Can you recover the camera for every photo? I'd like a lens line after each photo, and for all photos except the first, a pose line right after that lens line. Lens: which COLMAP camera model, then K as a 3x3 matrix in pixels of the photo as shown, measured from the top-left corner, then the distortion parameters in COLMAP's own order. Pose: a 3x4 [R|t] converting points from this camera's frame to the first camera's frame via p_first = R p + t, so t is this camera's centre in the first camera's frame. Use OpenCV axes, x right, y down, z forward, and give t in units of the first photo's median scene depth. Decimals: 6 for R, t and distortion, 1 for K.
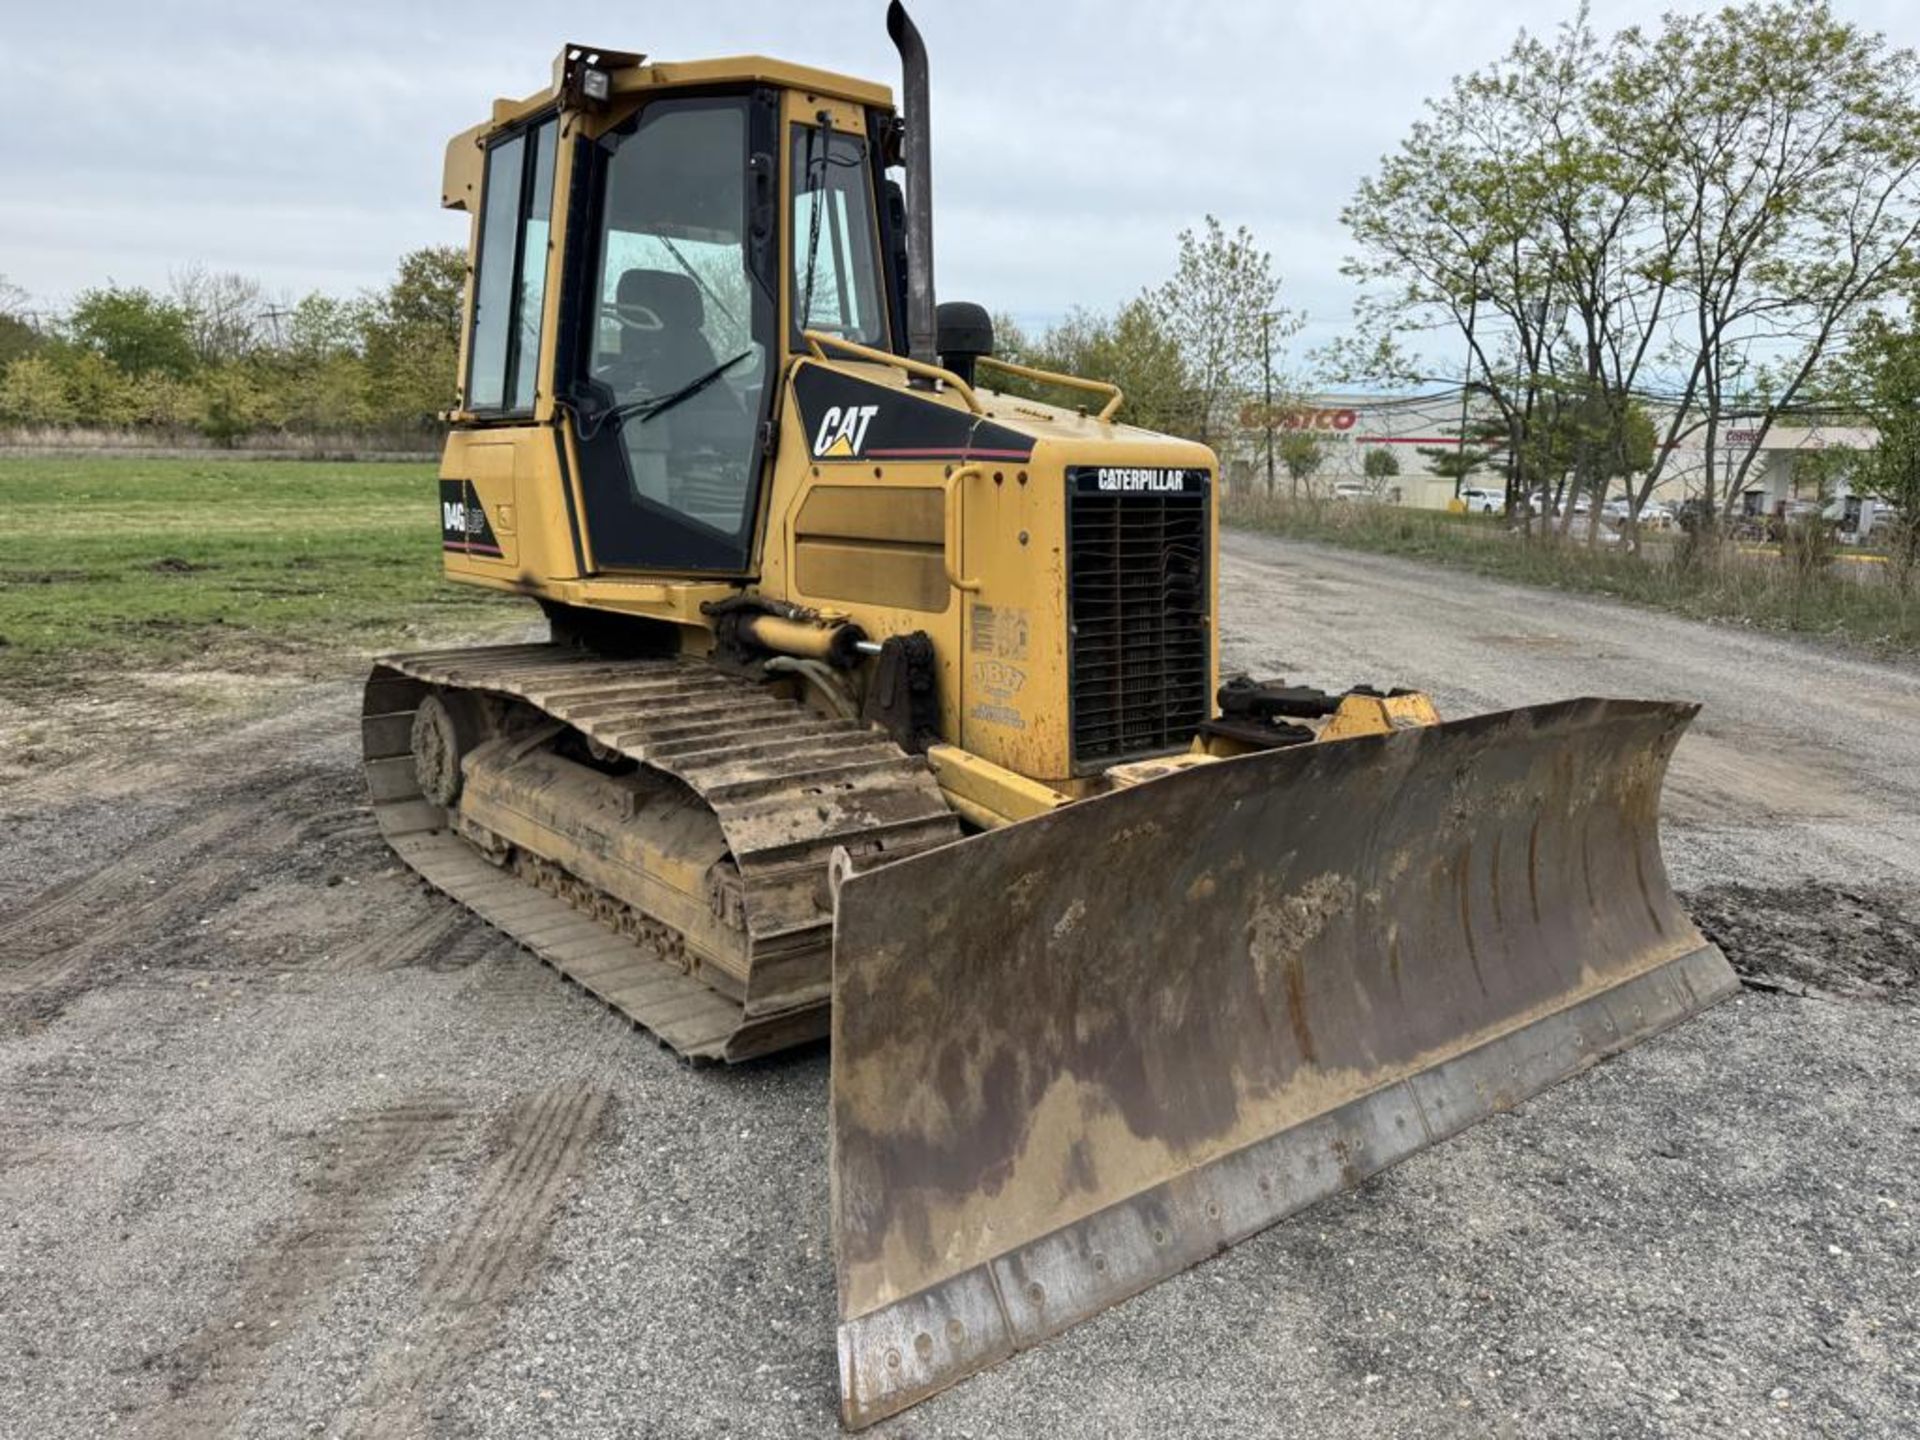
lens RADIAL K [[1357.7, 0, 961.5], [0, 1357.7, 732.1], [0, 0, 1]] dist [0.053107, -0.067405]
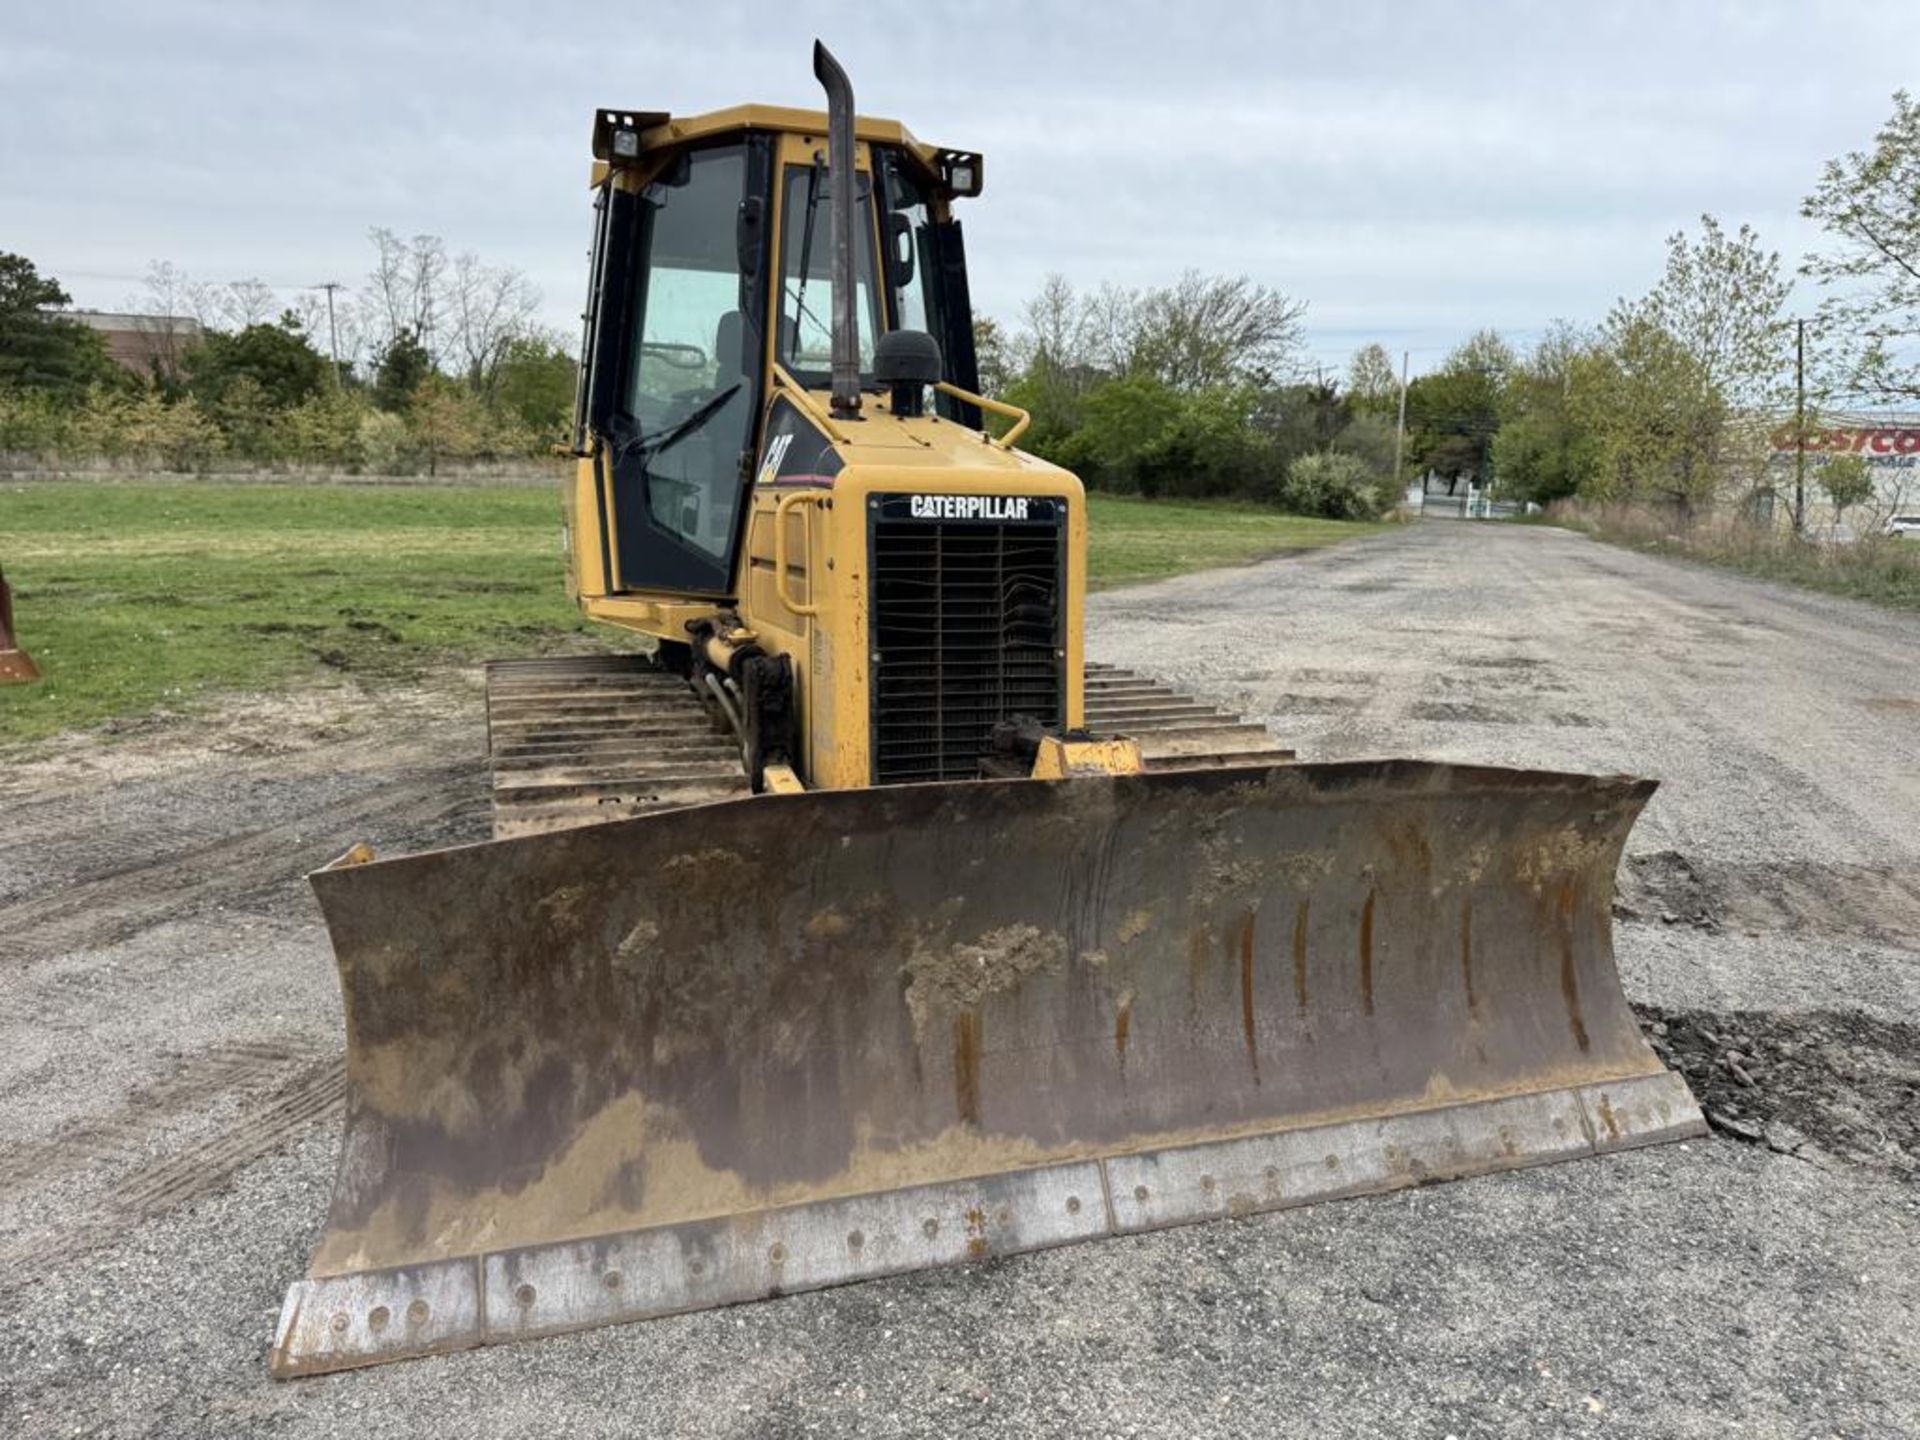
lens RADIAL K [[1356.7, 0, 964.5], [0, 1356.7, 720.3], [0, 0, 1]] dist [0.058576, -0.079793]
pose [[0.942535, 0.055236, -0.329509, 0.372328], [-0.064580, 0.997760, -0.017472, -0.013052], [0.327806, 0.037748, 0.943991, 0.070637]]
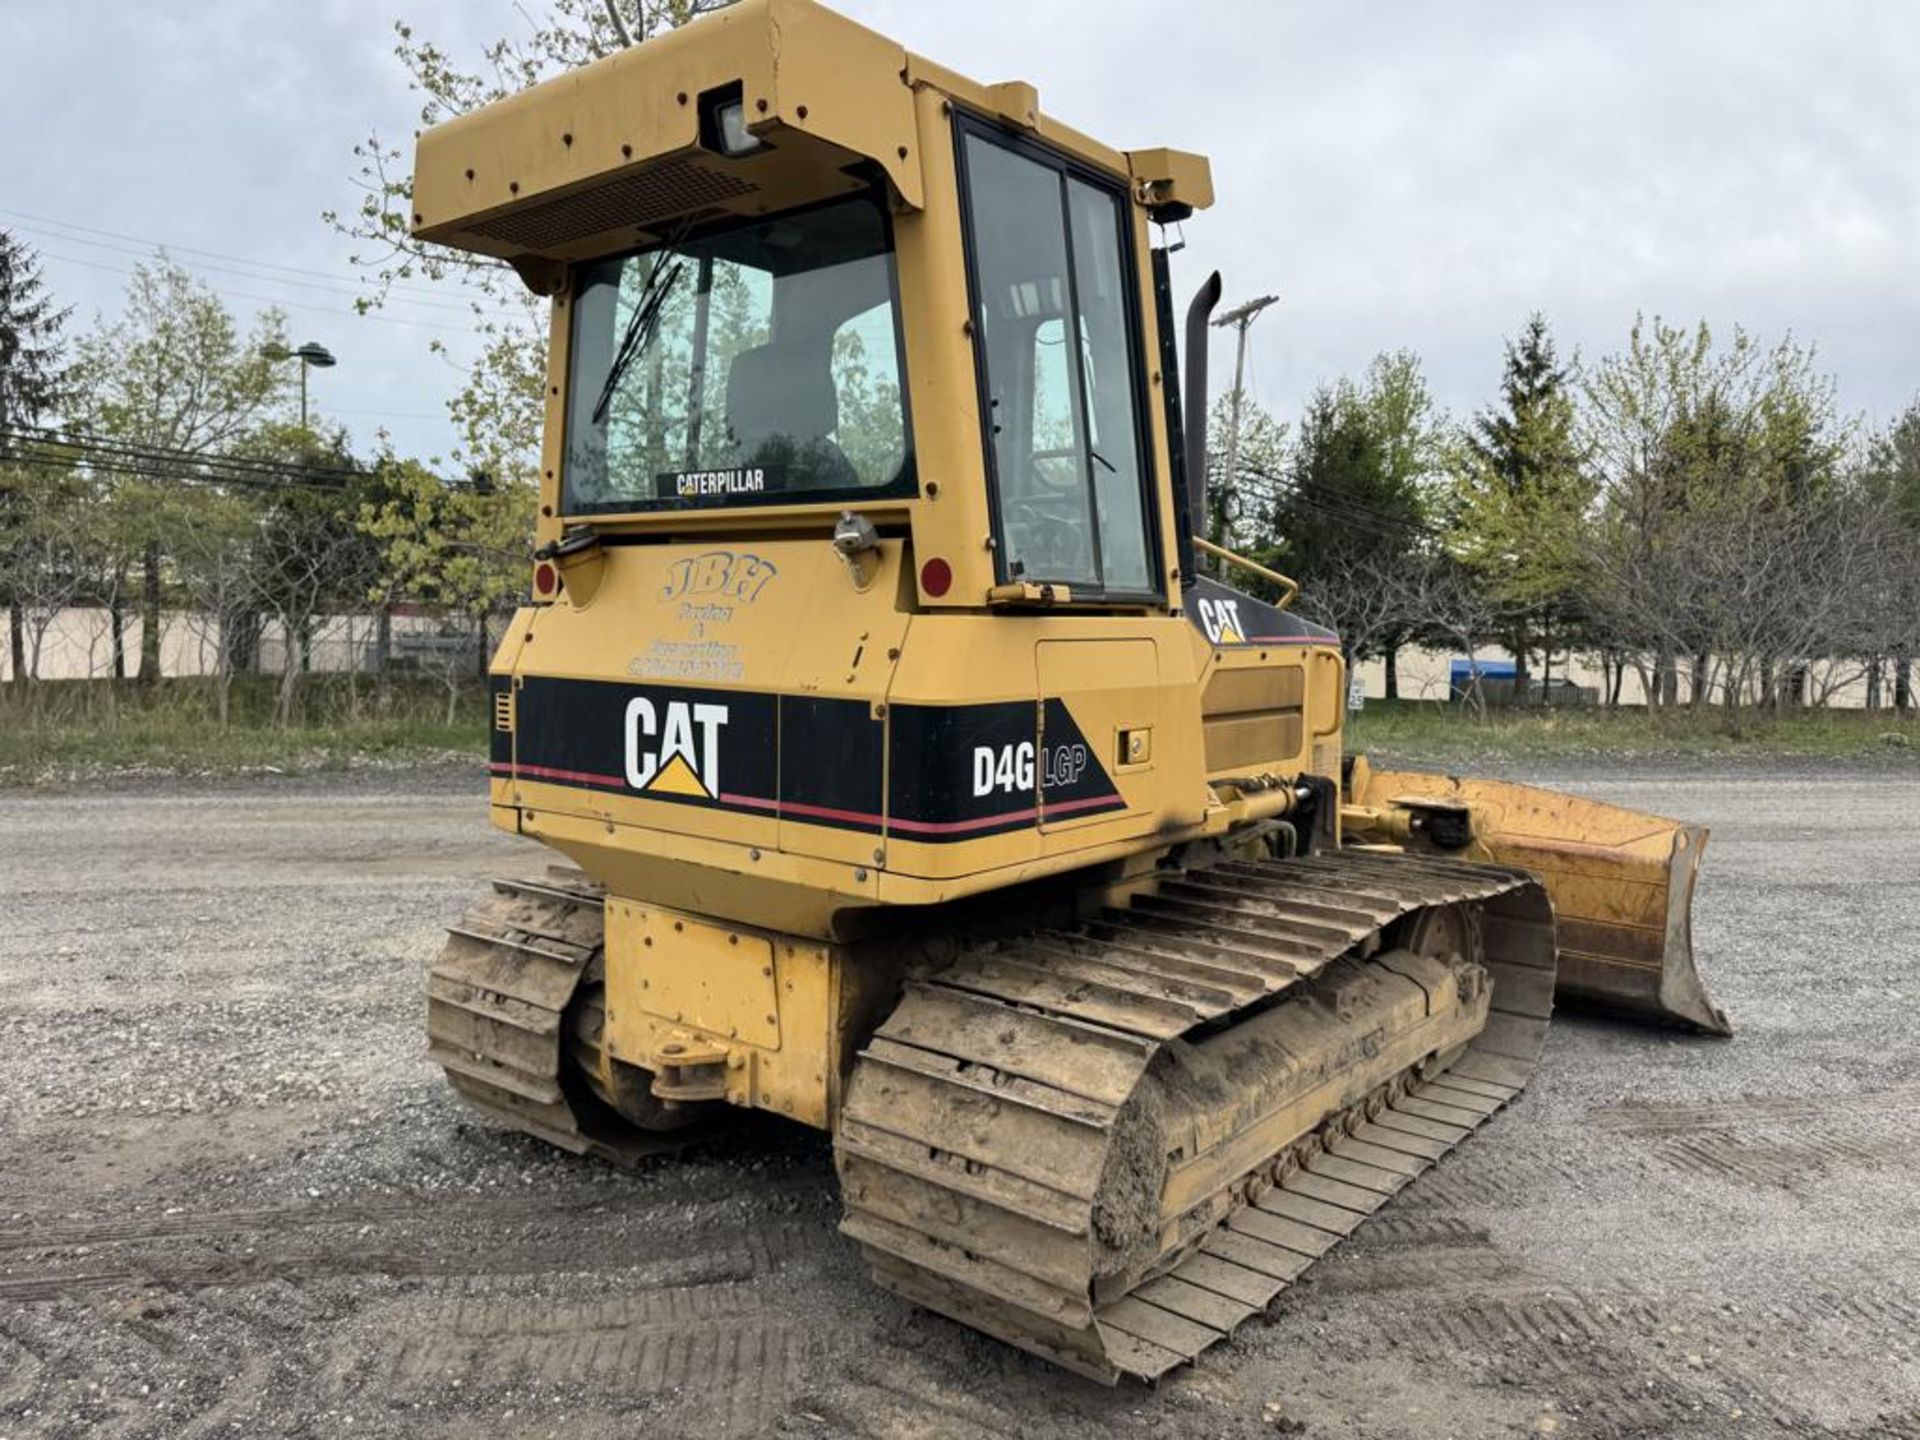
lens RADIAL K [[1358.6, 0, 966.6], [0, 1358.6, 717.4], [0, 0, 1]] dist [0.063688, -0.084633]
pose [[-0.210192, -0.089554, 0.973550, -1.069553], [0.163529, 0.978546, 0.125320, -0.295968], [-0.963887, 0.185545, -0.191038, 1.330188]]
